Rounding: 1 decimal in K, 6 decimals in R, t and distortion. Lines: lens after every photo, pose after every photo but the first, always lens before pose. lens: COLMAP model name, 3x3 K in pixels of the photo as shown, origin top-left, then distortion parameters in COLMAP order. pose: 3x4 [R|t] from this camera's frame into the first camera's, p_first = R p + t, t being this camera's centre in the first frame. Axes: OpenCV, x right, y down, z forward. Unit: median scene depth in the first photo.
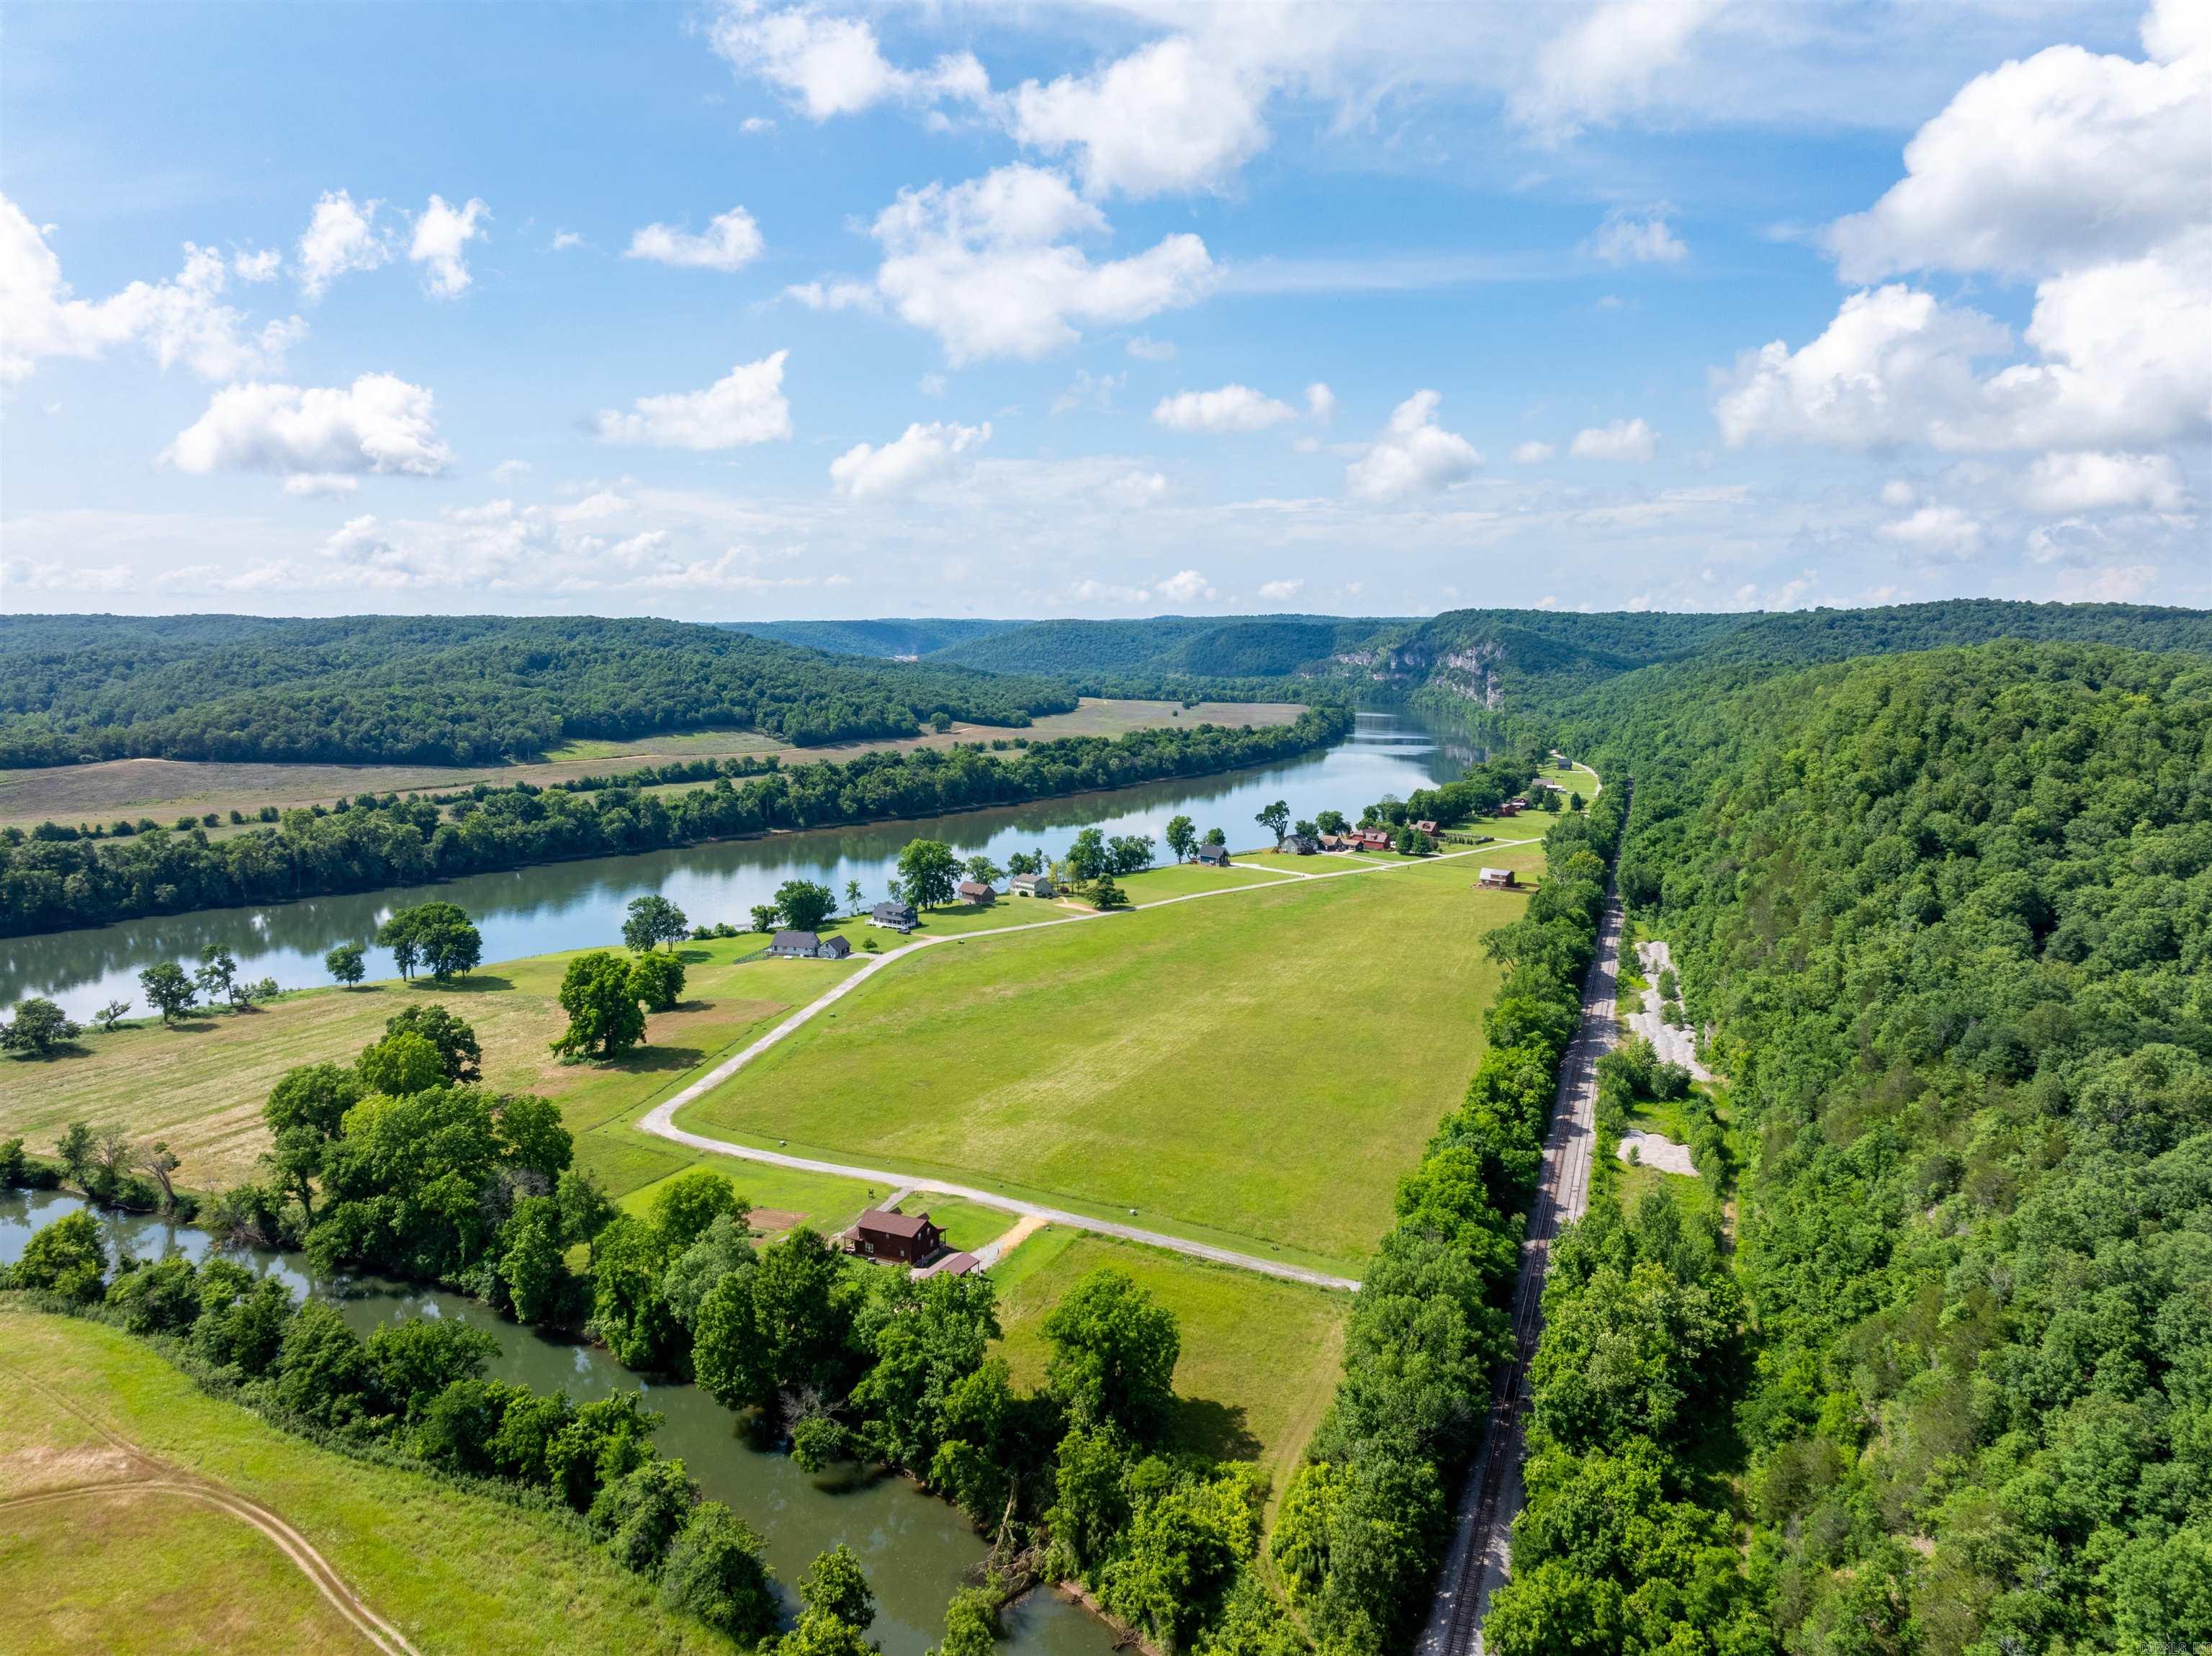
lens RADIAL K [[1560.0, 0, 1112.2], [0, 1560.0, 807.7], [0, 0, 1]] dist [-0.035233, 0.018988]
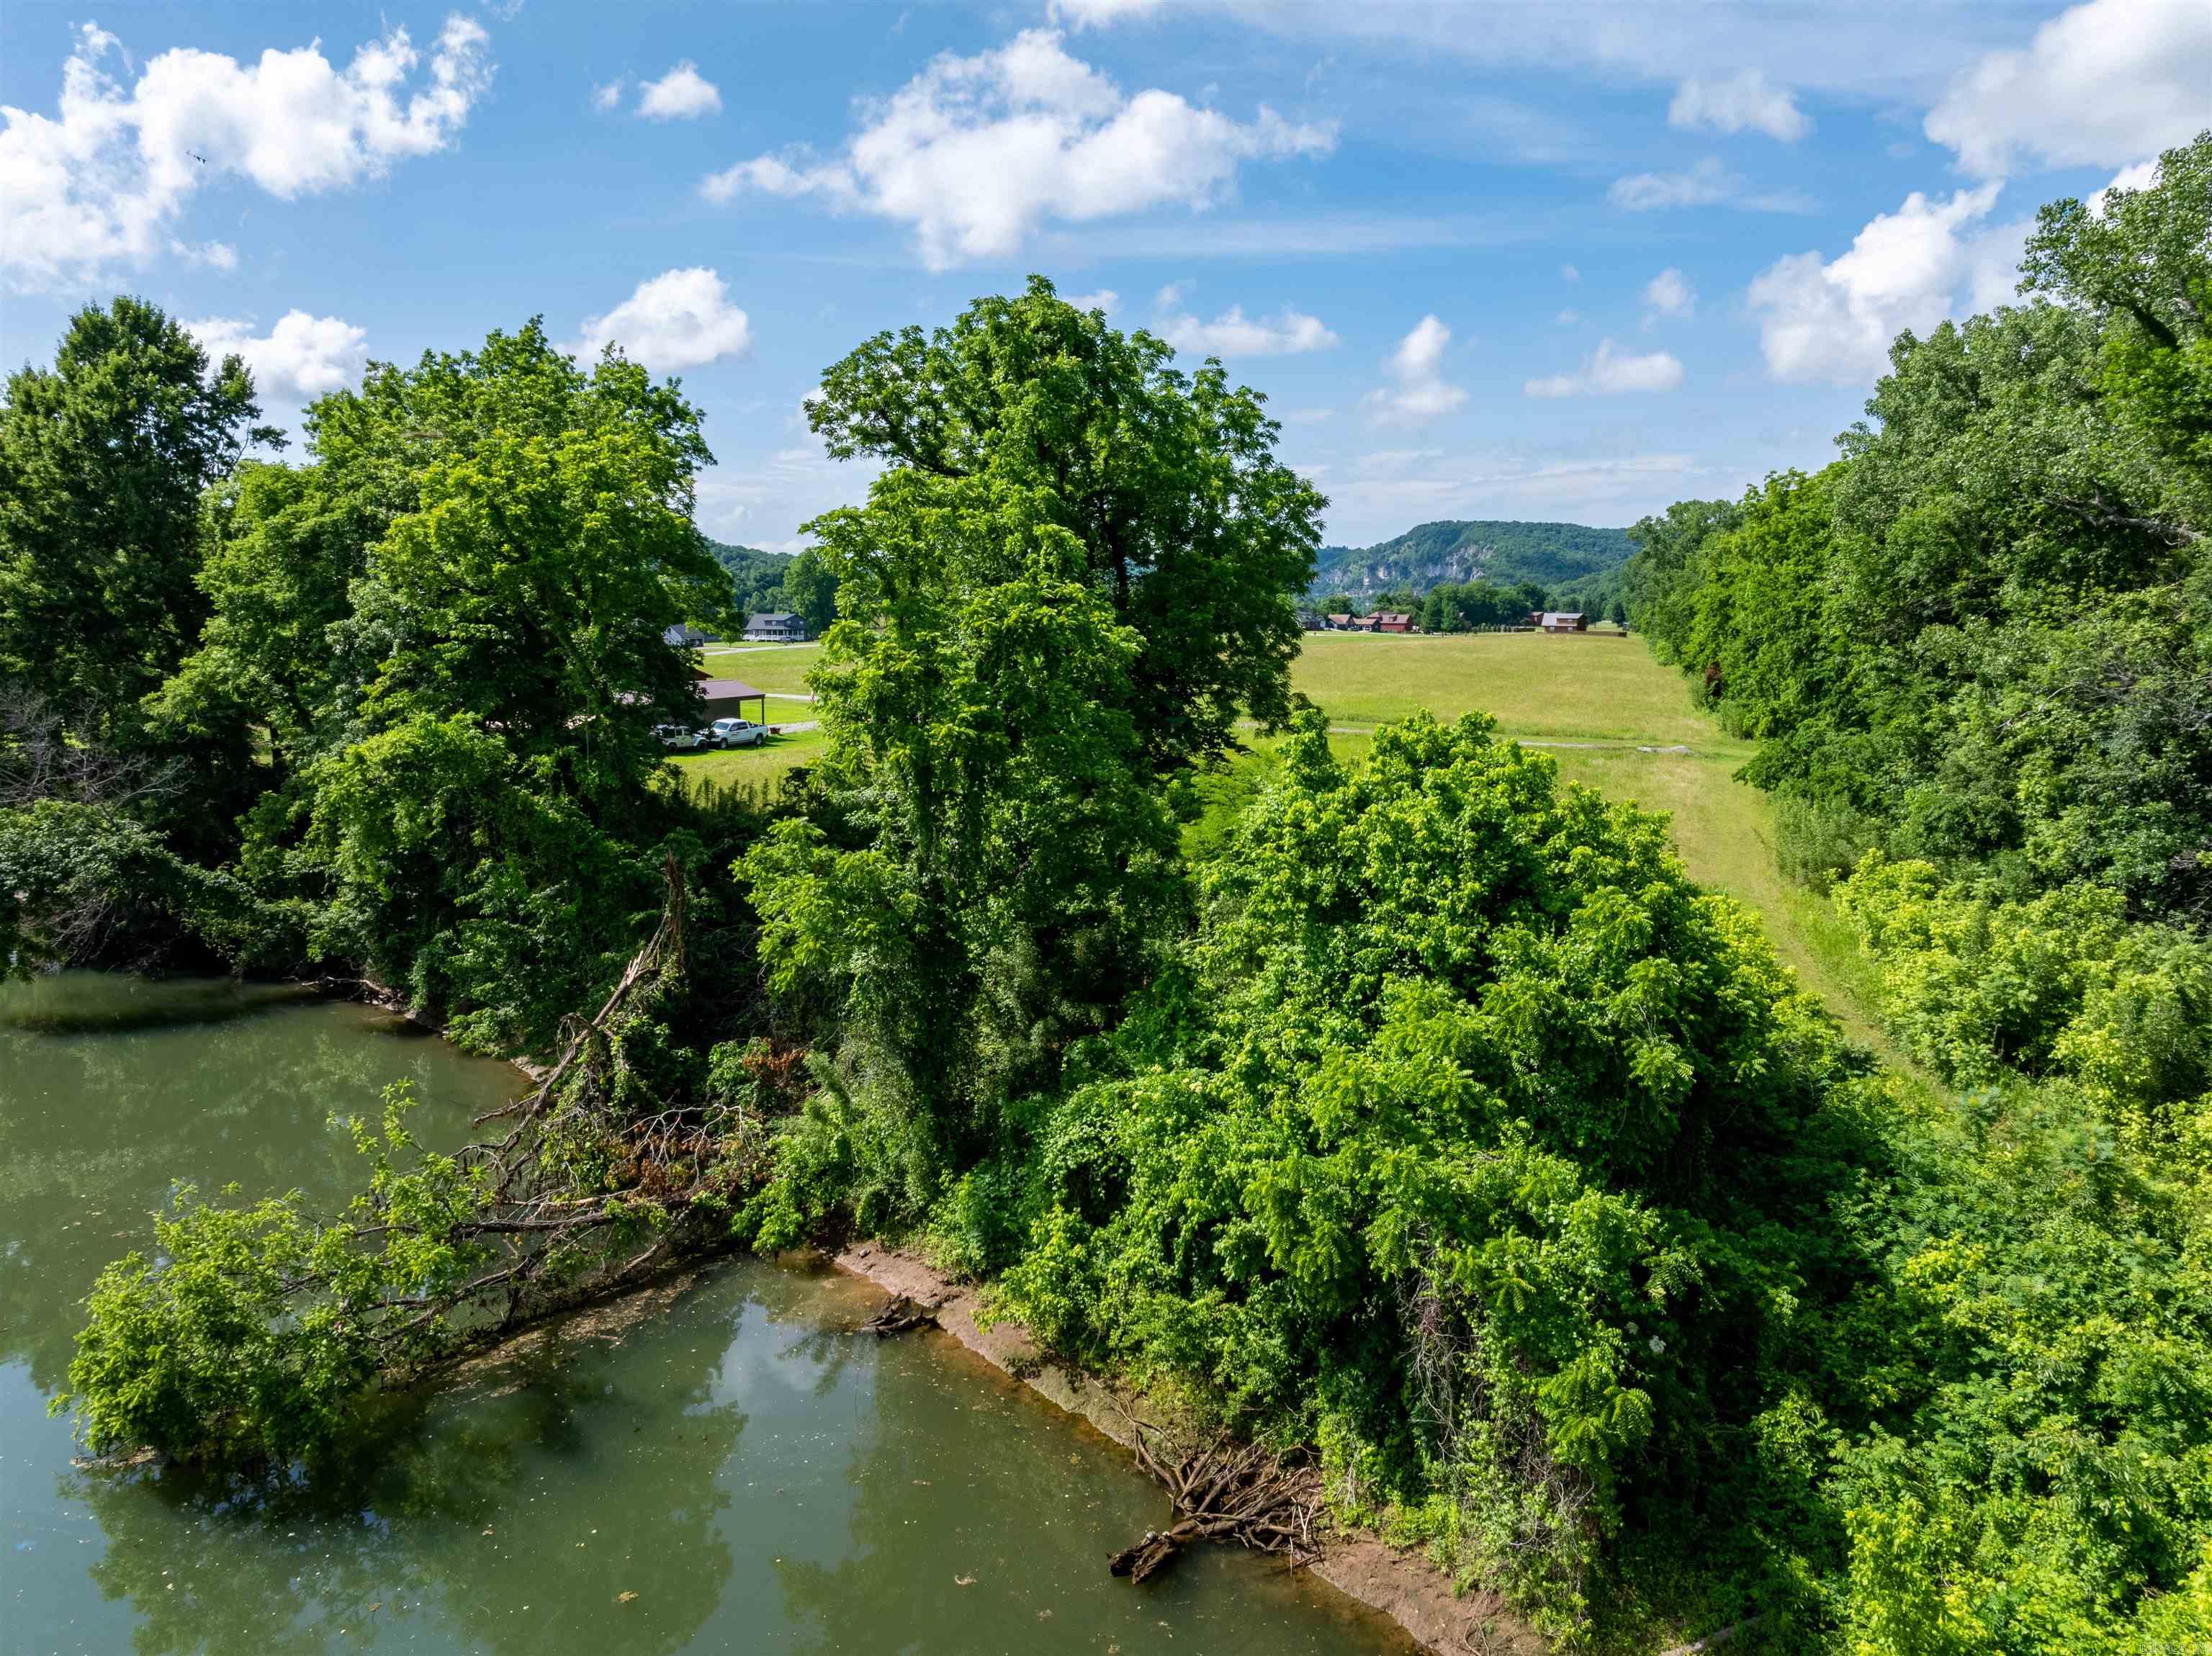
lens RADIAL K [[1560.0, 0, 1098.5], [0, 1560.0, 810.7], [0, 0, 1]] dist [-0.035233, 0.018988]
pose [[0.999820, -0.004050, 0.018536, -0.000933], [0.003704, 0.999819, 0.018654, 0.109991], [-0.018608, -0.018582, 0.999654, 0.200514]]
